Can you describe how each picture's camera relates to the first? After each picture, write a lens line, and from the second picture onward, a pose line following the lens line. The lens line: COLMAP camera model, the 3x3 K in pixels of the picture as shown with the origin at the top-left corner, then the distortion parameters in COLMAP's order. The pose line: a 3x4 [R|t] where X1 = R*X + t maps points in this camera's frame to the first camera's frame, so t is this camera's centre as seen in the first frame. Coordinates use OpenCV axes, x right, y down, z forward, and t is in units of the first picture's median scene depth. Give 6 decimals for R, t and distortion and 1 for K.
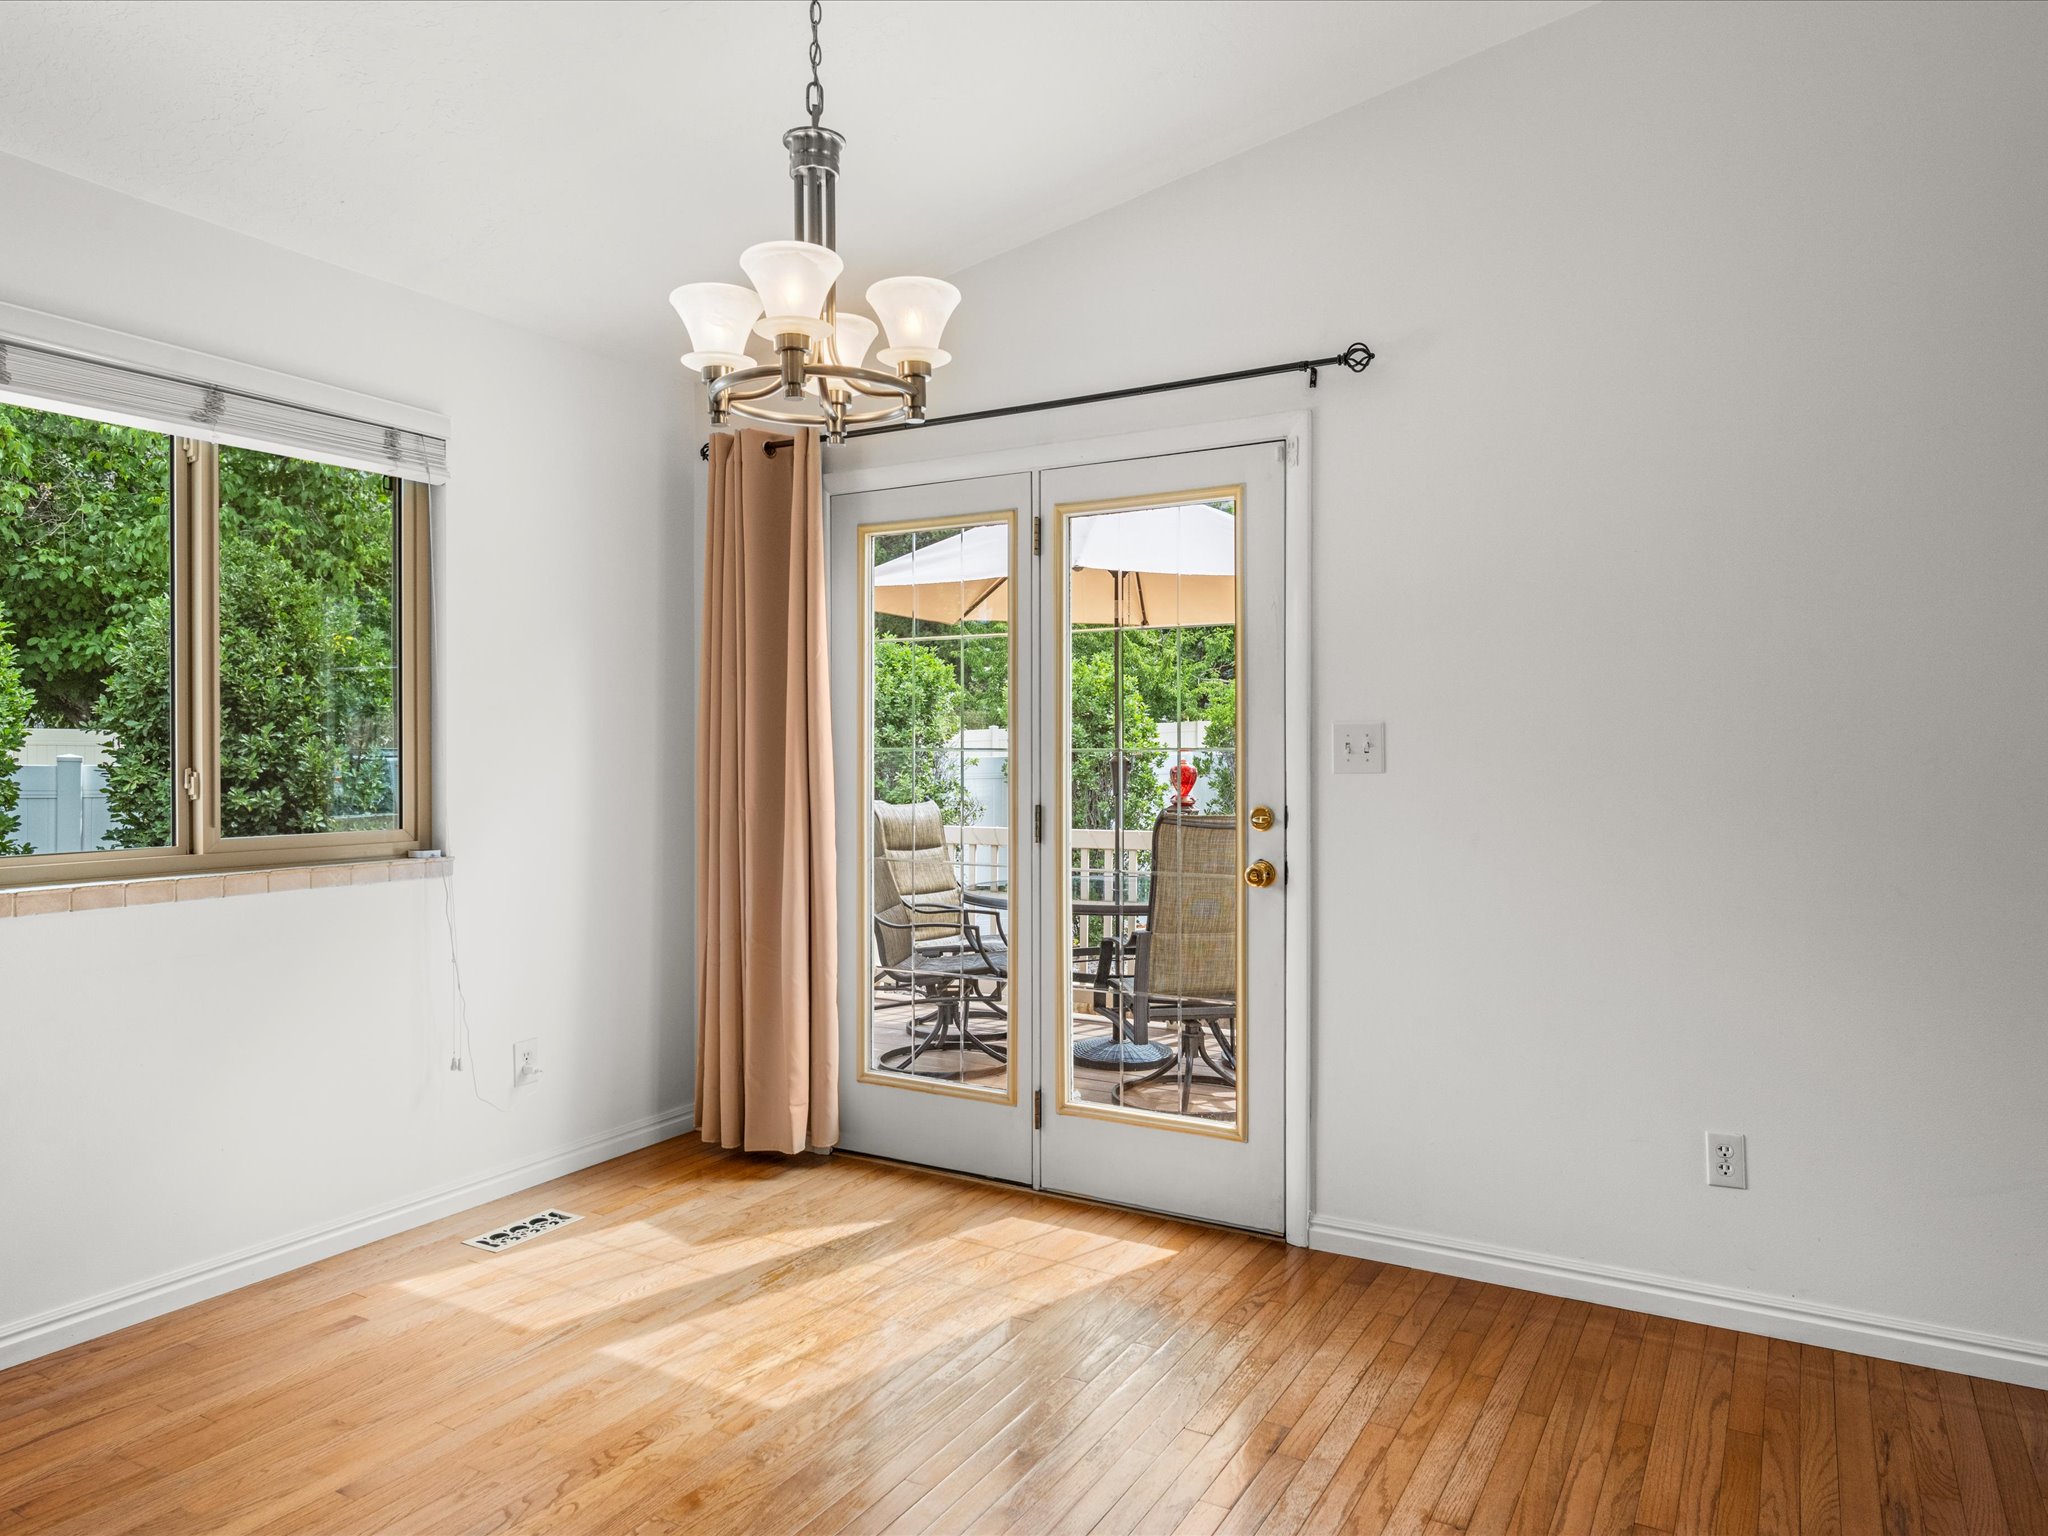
lens RADIAL K [[1328.1, 0, 1035.3], [0, 1328.1, 753.5], [0, 0, 1]] dist [-0.003145, 0.001004]
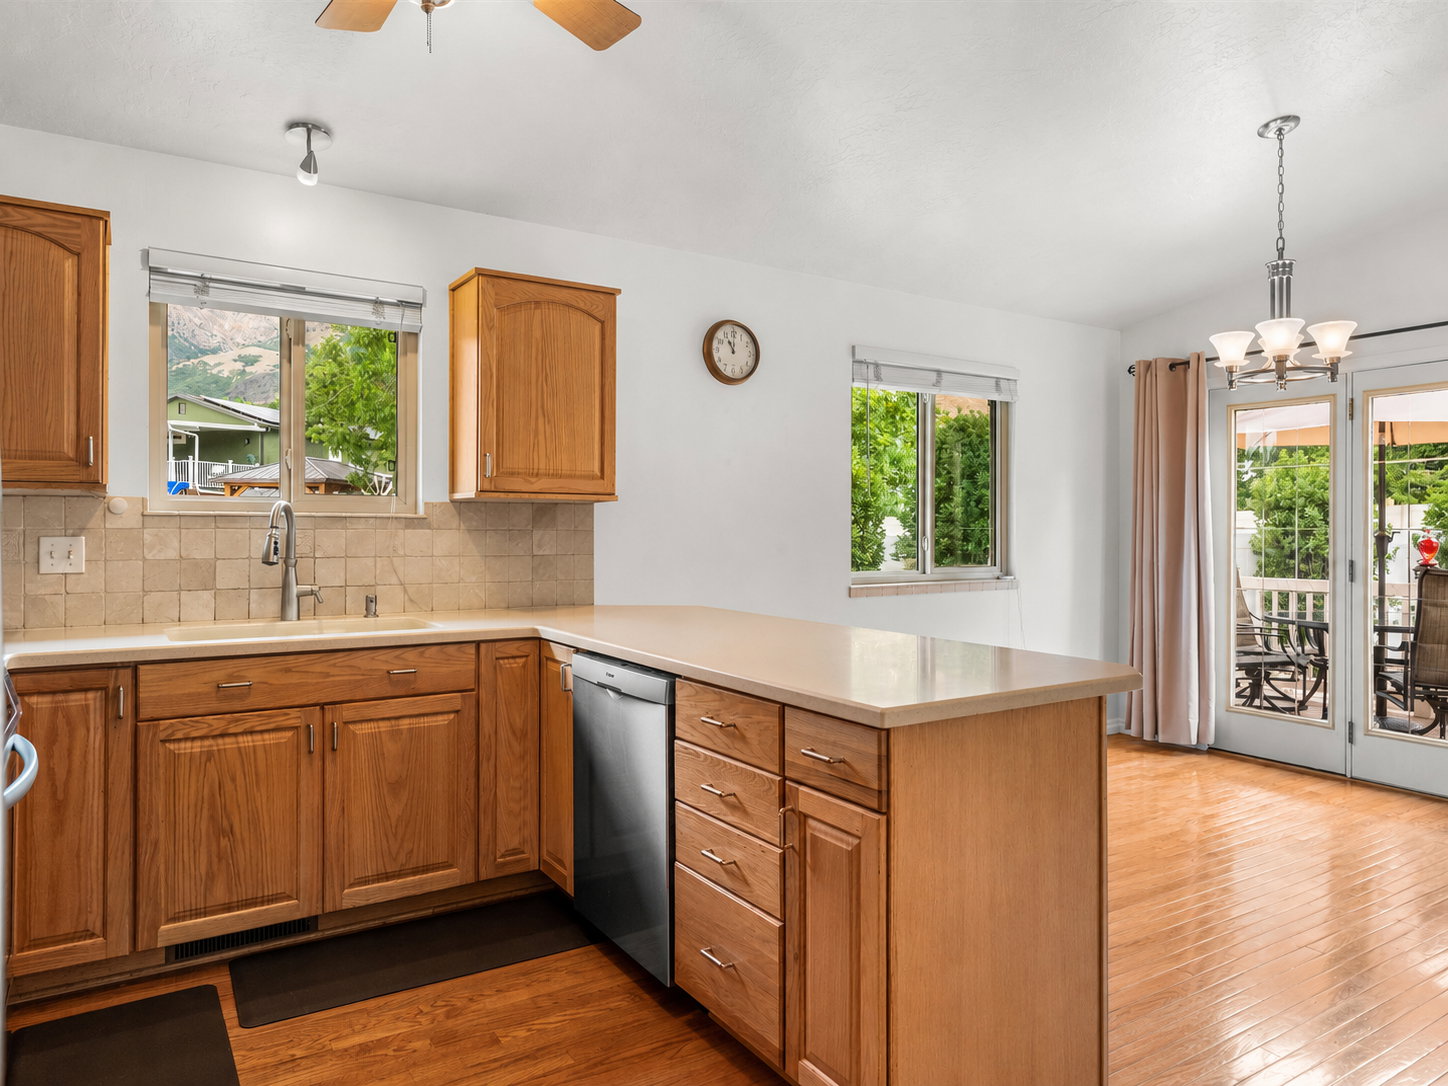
lens RADIAL K [[939.0, 0, 732.0], [0, 939.0, 532.7], [0, 0, 1]] dist [-0.003145, 0.001004]
pose [[0.877349, 0.005855, -0.479817, -0.118254], [-0.004435, 0.999982, 0.004092, -0.000063], [0.479832, -0.001462, 0.877359, -0.476664]]
